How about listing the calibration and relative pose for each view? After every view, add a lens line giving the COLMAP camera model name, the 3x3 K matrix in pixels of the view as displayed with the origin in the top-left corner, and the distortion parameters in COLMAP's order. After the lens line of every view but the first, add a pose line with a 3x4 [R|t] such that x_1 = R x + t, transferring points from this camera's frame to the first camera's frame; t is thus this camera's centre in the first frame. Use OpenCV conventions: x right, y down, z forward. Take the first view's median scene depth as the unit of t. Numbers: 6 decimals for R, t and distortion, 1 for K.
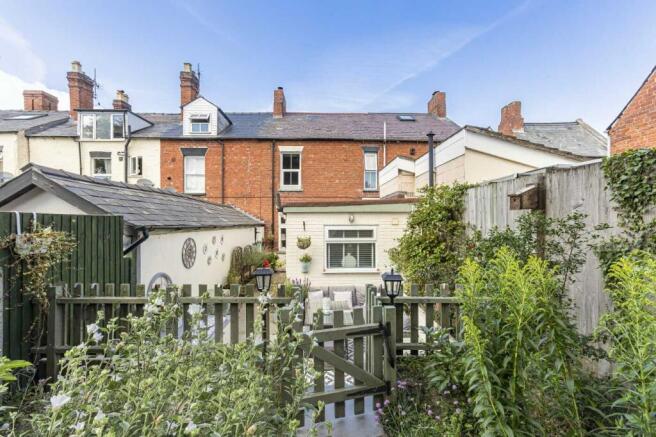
lens RADIAL K [[307.2, 0, 328.0], [0, 307.2, 218.5], [0, 0, 1]] dist [0.001963, 0.000482]
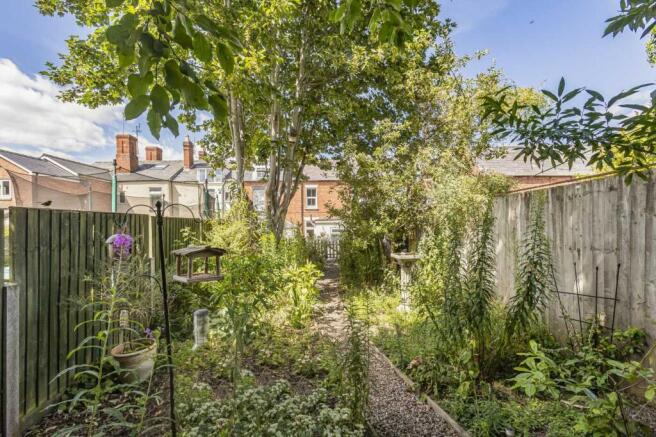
lens RADIAL K [[307.2, 0, 328.0], [0, 307.2, 218.5], [0, 0, 1]] dist [0.001963, 0.000482]
pose [[0.999779, -0.009100, -0.018939, 0.010714], [0.008944, 0.999926, -0.008277, -0.017471], [0.019013, 0.008106, 0.999786, -0.824586]]
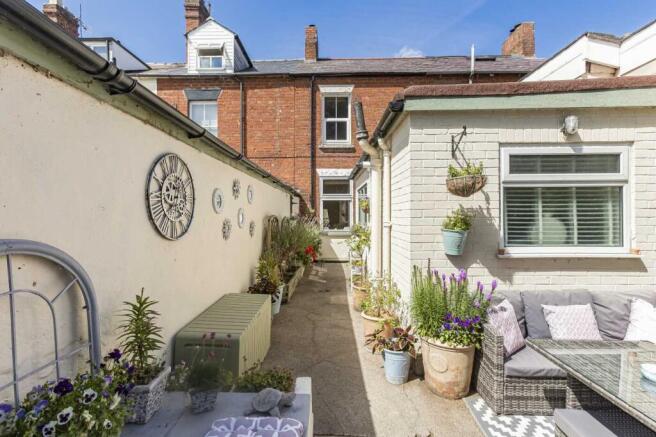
lens RADIAL K [[310.0, 0, 328.5], [0, 310.0, 210.8], [0, 0, 1]] dist [0.010124, 0.000665]
pose [[0.999238, -0.001769, -0.038998, -0.112068], [0.001791, 0.999998, 0.000512, 0.055631], [0.038997, -0.000582, 0.999239, 0.281649]]
